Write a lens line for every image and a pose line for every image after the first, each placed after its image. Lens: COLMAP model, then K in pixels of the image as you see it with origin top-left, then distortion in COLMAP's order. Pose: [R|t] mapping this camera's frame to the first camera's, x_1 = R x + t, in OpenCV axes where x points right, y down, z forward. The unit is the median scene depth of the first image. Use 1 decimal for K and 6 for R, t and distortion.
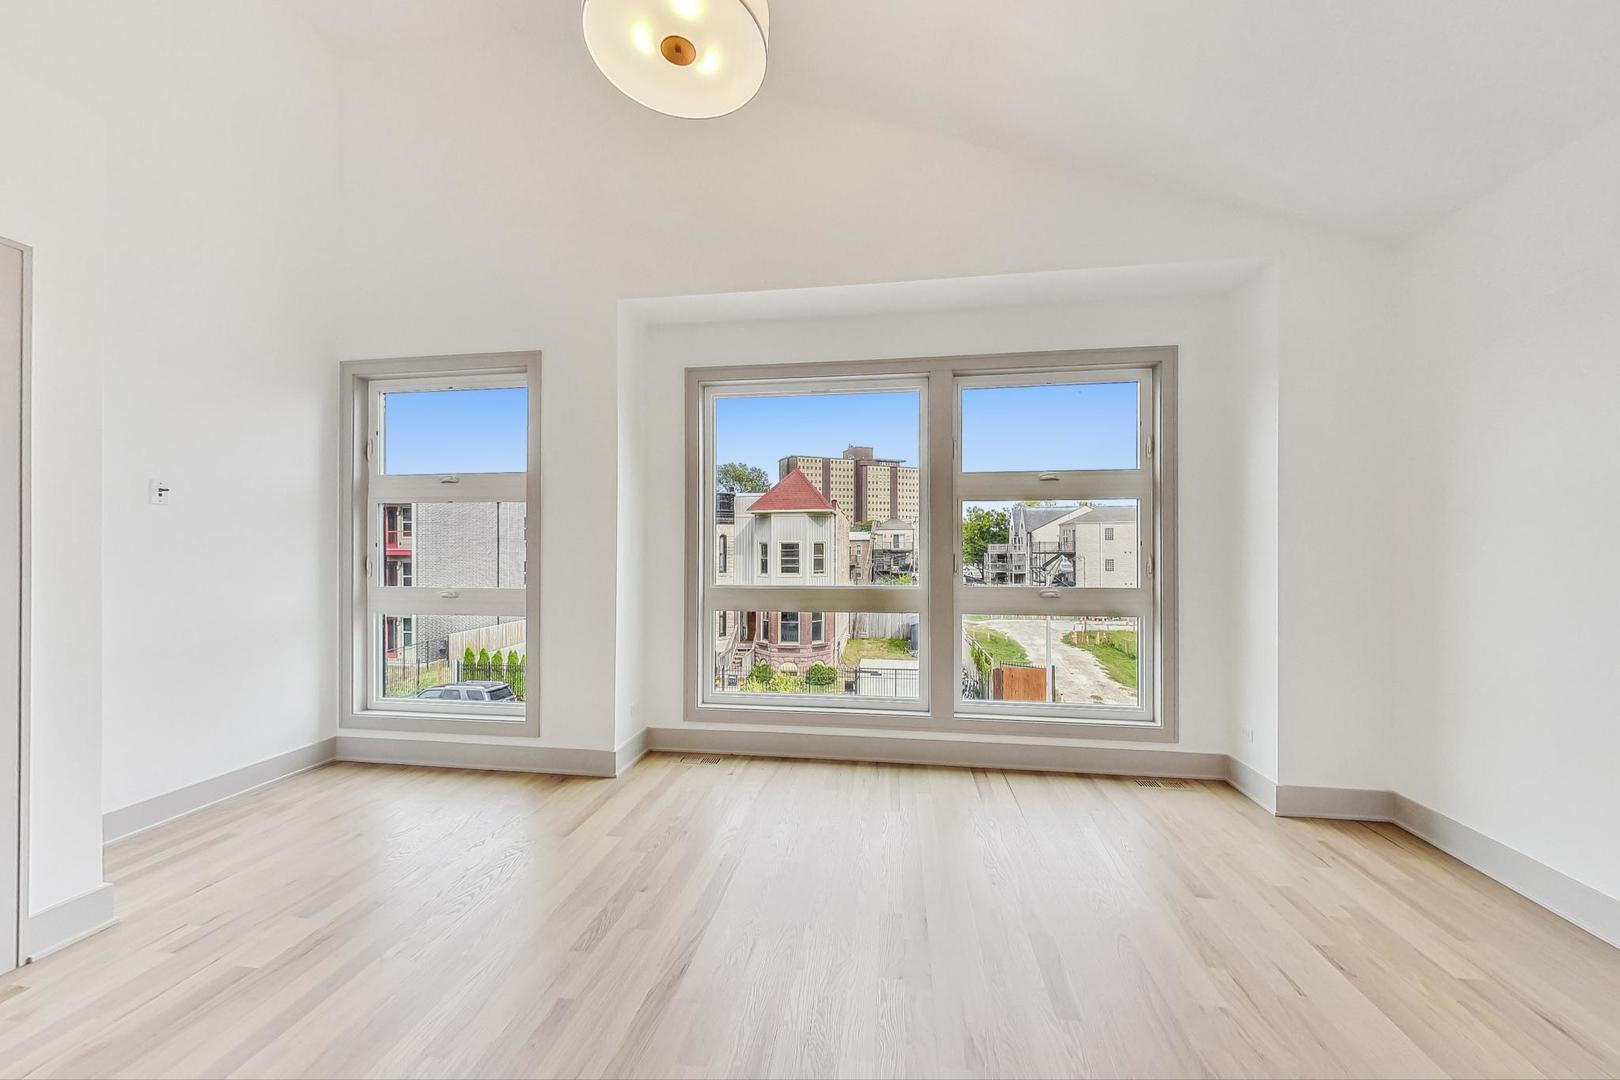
lens RADIAL K [[579.6, 0, 810.2], [0, 579.6, 547.7], [0, 0, 1]] dist [0.000109, 0.000012]
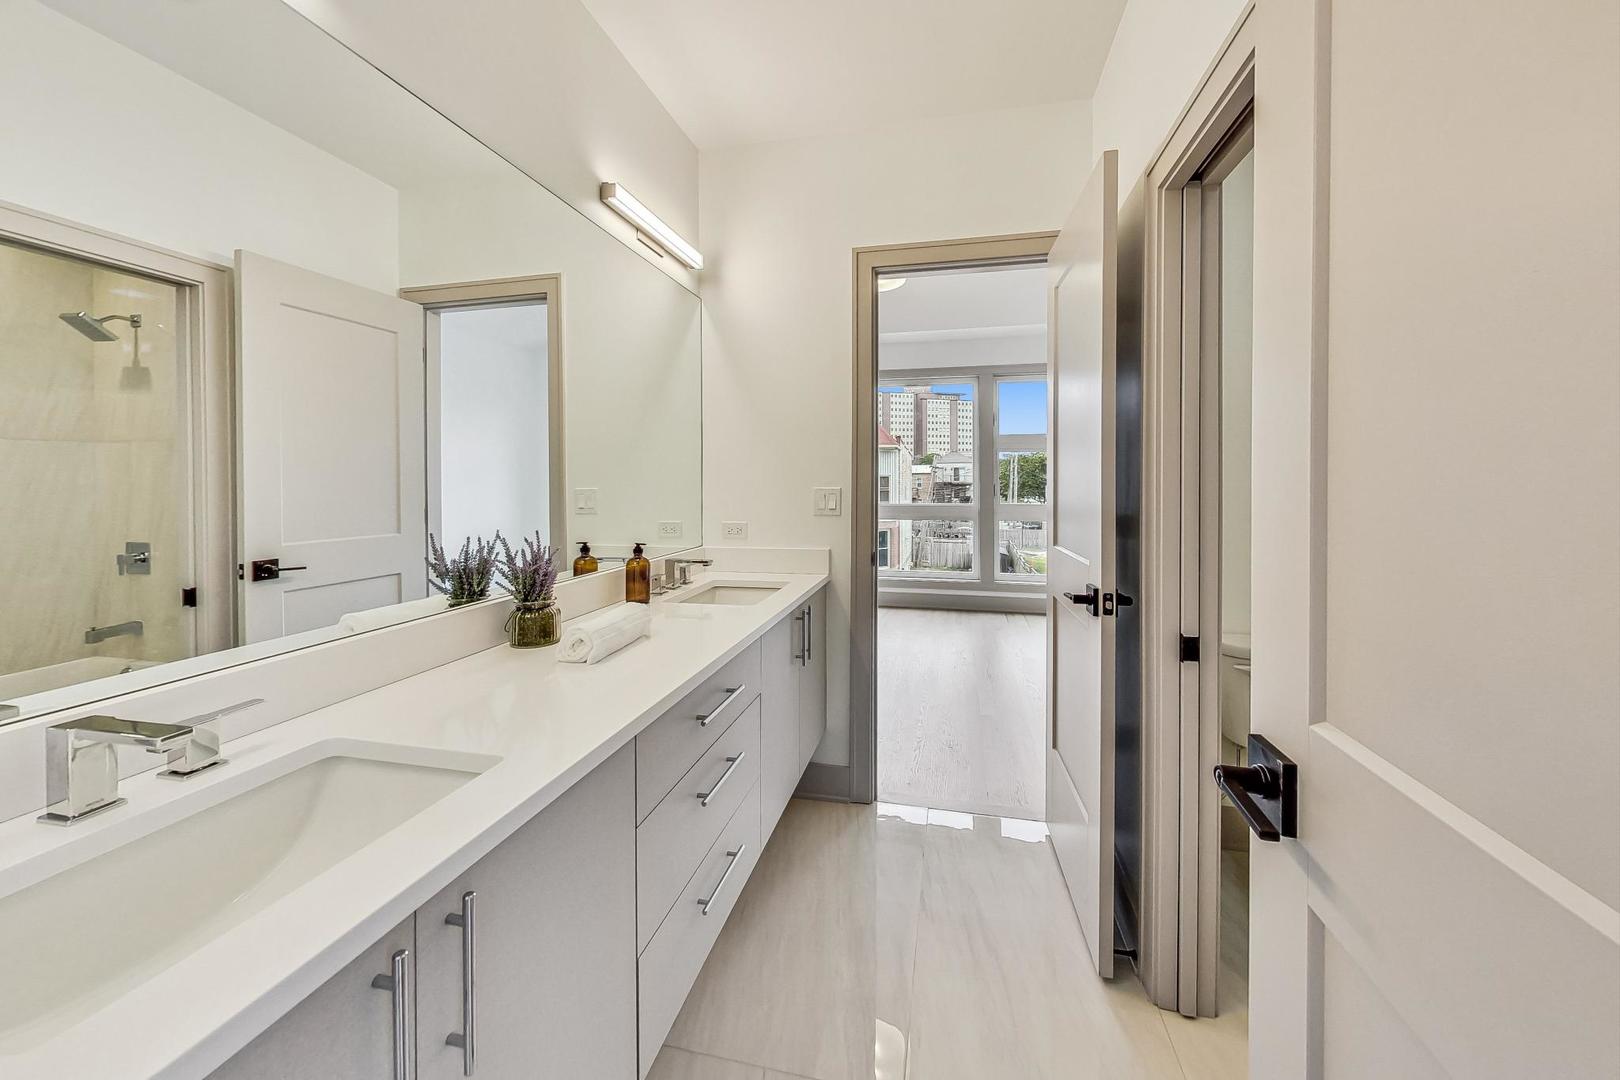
lens RADIAL K [[659.9, 0, 812.6], [0, 659.9, 489.8], [0, 0, 1]] dist [0.000074, 0.000073]
pose [[0.997820, -0.004142, -0.065864, -0.032825], [0.004973, 0.999910, 0.012458, 0.000684], [0.065807, -0.012758, 0.997751, -0.207098]]
